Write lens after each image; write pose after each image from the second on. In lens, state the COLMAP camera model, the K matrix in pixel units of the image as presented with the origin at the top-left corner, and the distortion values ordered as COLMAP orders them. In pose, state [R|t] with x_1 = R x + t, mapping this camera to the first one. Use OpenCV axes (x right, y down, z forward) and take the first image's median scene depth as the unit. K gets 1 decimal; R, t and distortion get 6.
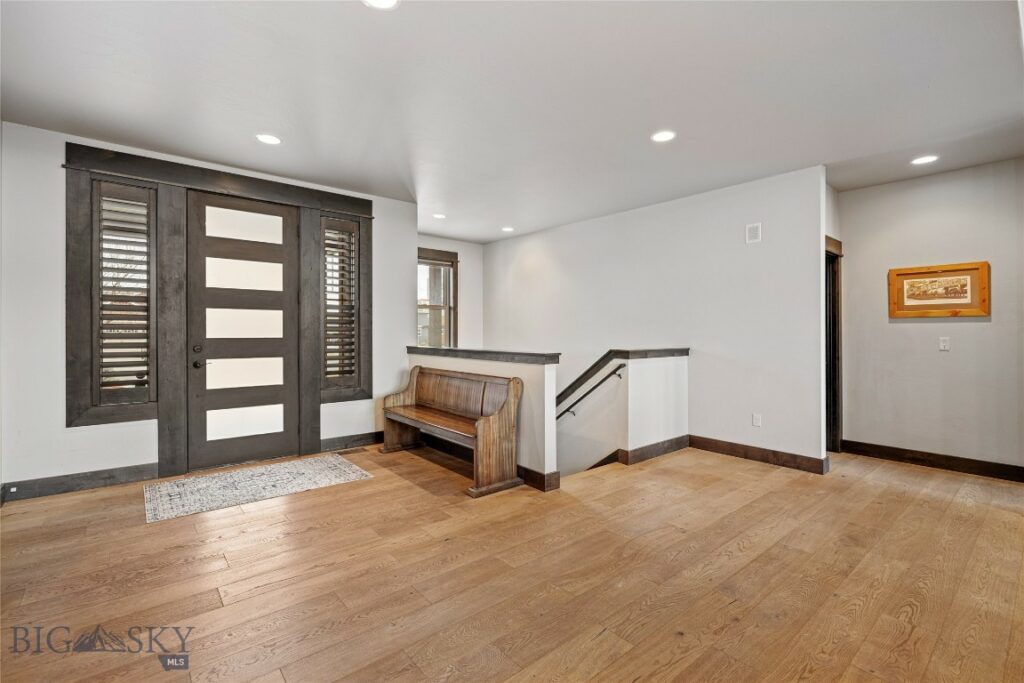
lens RADIAL K [[468.6, 0, 509.6], [0, 468.6, 335.2], [0, 0, 1]] dist [-0.004252, 0.001190]
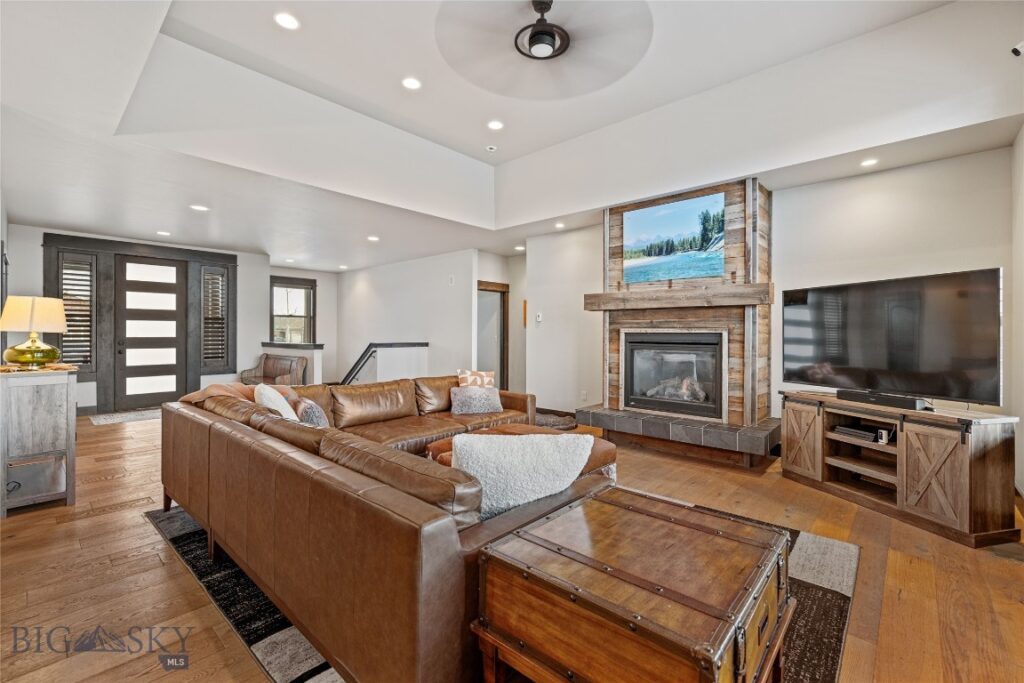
lens RADIAL K [[444.7, 0, 511.7], [0, 444.7, 335.0], [0, 0, 1]] dist [0.002035, 0.000153]
pose [[0.991791, -0.001628, 0.127862, 0.587241], [0.002495, 0.999975, -0.006620, 0.013843], [-0.127848, 0.006885, 0.991770, -0.866032]]
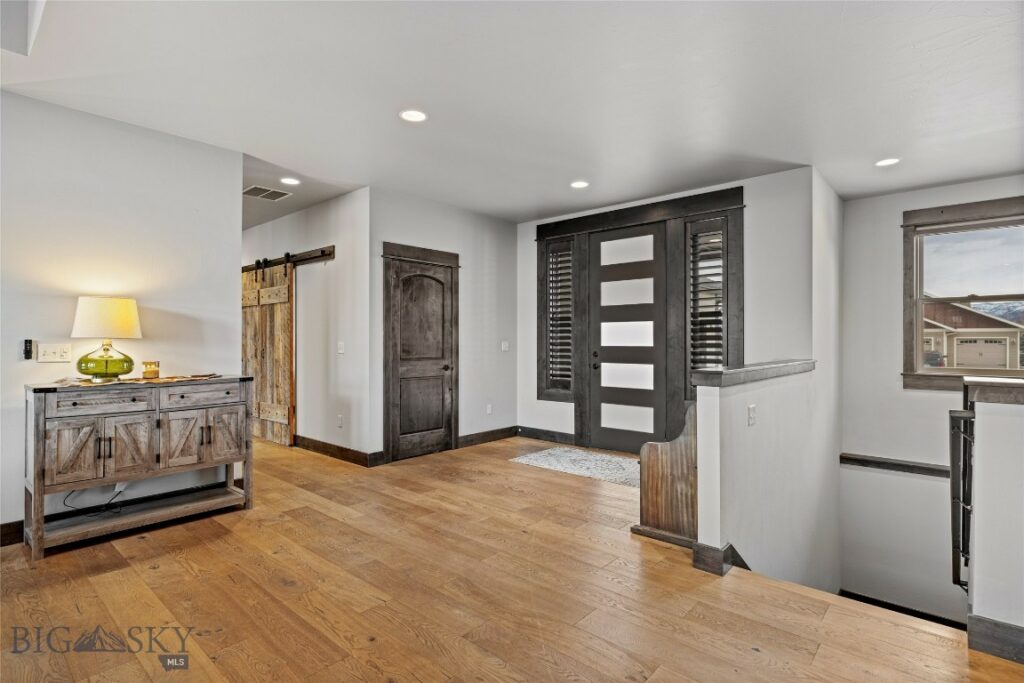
lens RADIAL K [[531.3, 0, 505.2], [0, 531.3, 344.1], [0, 0, 1]] dist [-0.006713, -0.000009]
pose [[0.116150, 0.001421, -0.993231, 0.756329], [-0.007966, 0.999968, 0.000499, 0.002503], [0.993200, 0.007854, 0.116158, 0.569591]]
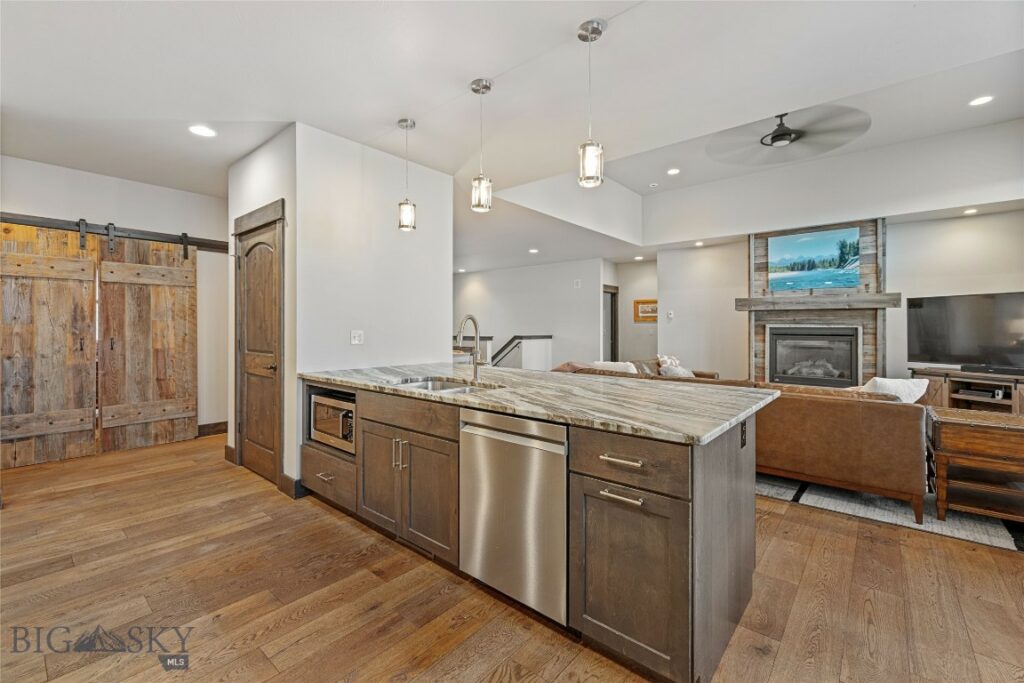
lens RADIAL K [[444.7, 0, 502.9], [0, 444.7, 327.1], [0, 0, 1]] dist [0.002035, 0.000153]
pose [[0.987492, -0.002636, 0.157646, -0.186819], [0.004217, 0.999944, -0.009697, 0.010745], [-0.157612, 0.010240, 0.987448, -1.160891]]
